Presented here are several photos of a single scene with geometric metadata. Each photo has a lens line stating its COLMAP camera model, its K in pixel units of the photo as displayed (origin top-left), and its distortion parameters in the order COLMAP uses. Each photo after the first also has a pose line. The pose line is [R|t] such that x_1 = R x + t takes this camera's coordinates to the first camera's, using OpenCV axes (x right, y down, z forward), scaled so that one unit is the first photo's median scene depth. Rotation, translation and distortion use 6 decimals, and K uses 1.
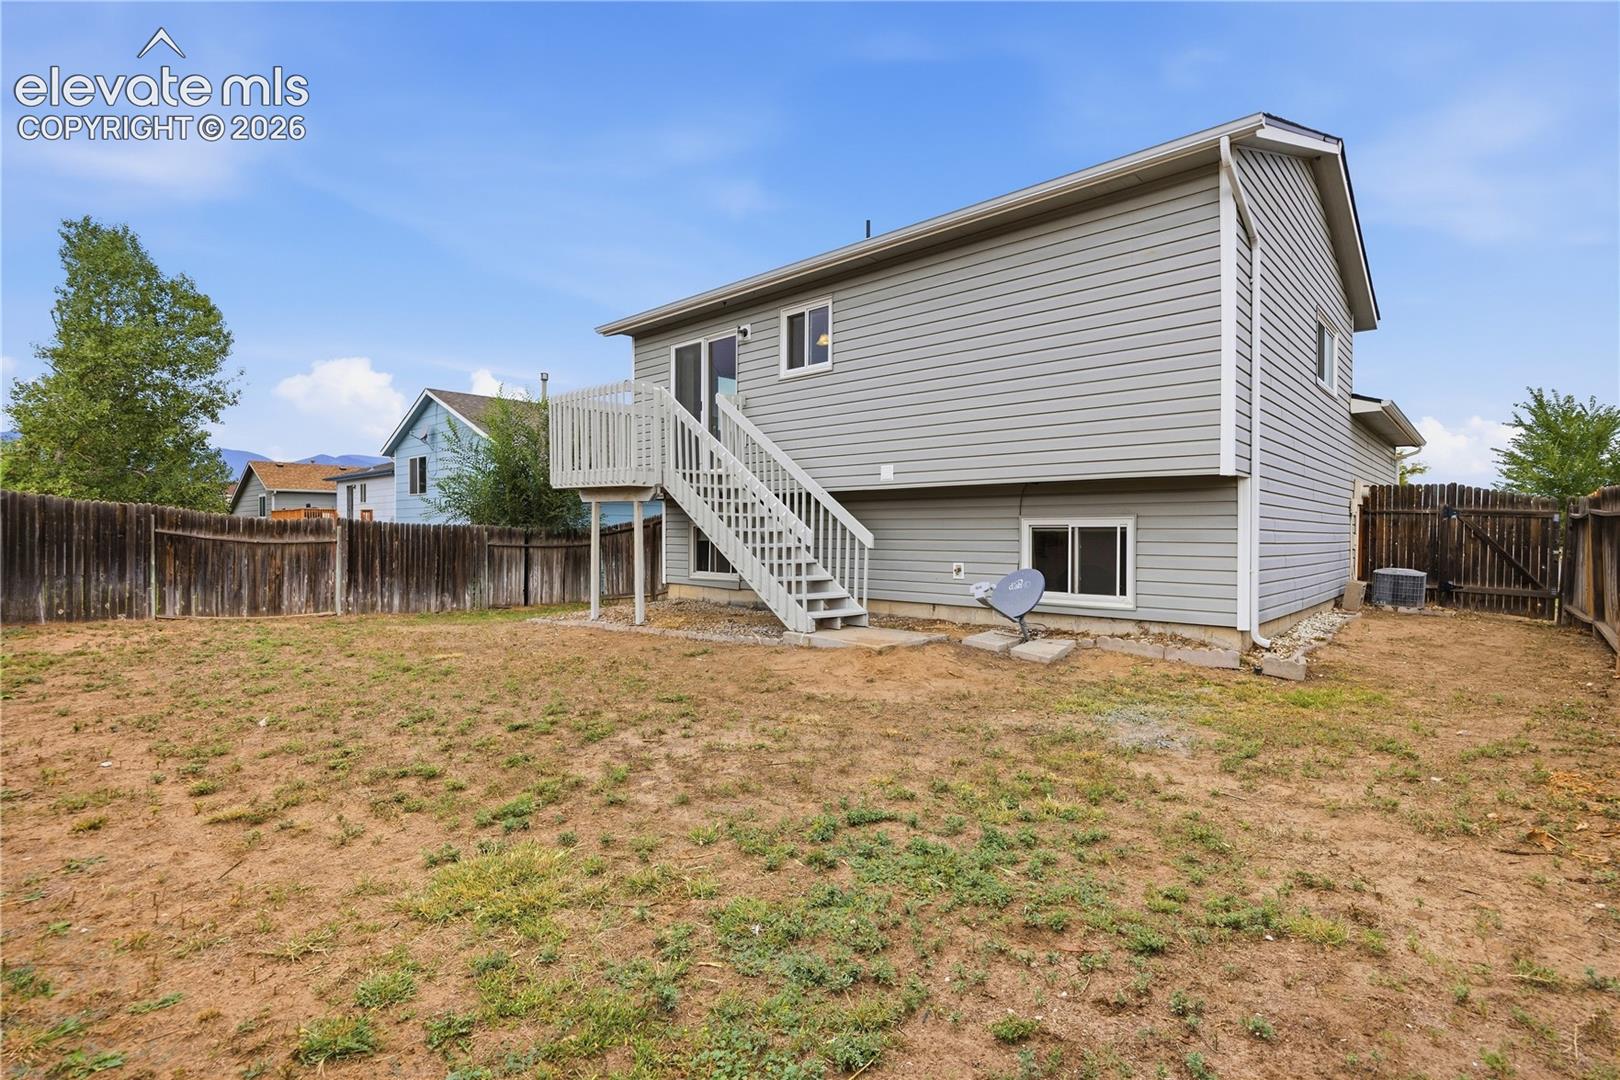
lens RADIAL K [[766.1, 0, 811.7], [0, 766.1, 538.7], [0, 0, 1]] dist [-0.005752, -0.000315]
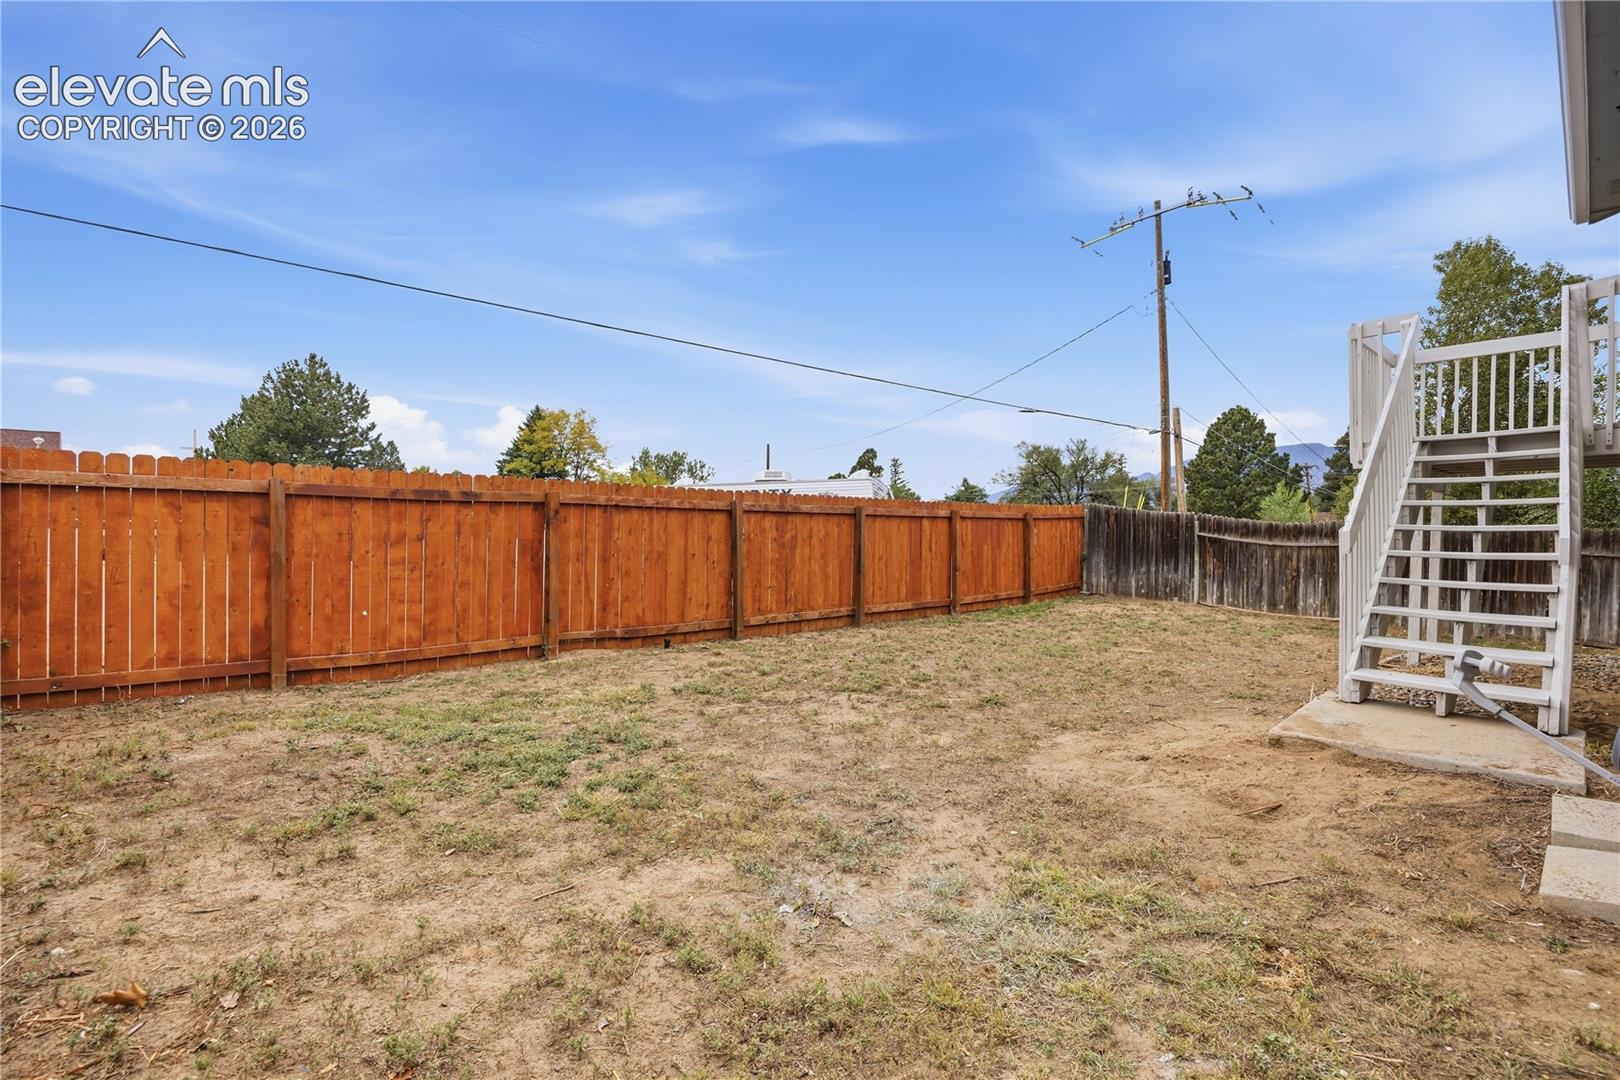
lens RADIAL K [[766.1, 0, 813.6], [0, 766.1, 537.9], [0, 0, 1]] dist [-0.005752, -0.000315]
pose [[-0.076853, 0.003743, -0.997035, 0.432433], [-0.015892, 0.999861, 0.004978, -0.000153], [0.996916, 0.016228, -0.076783, 0.451271]]
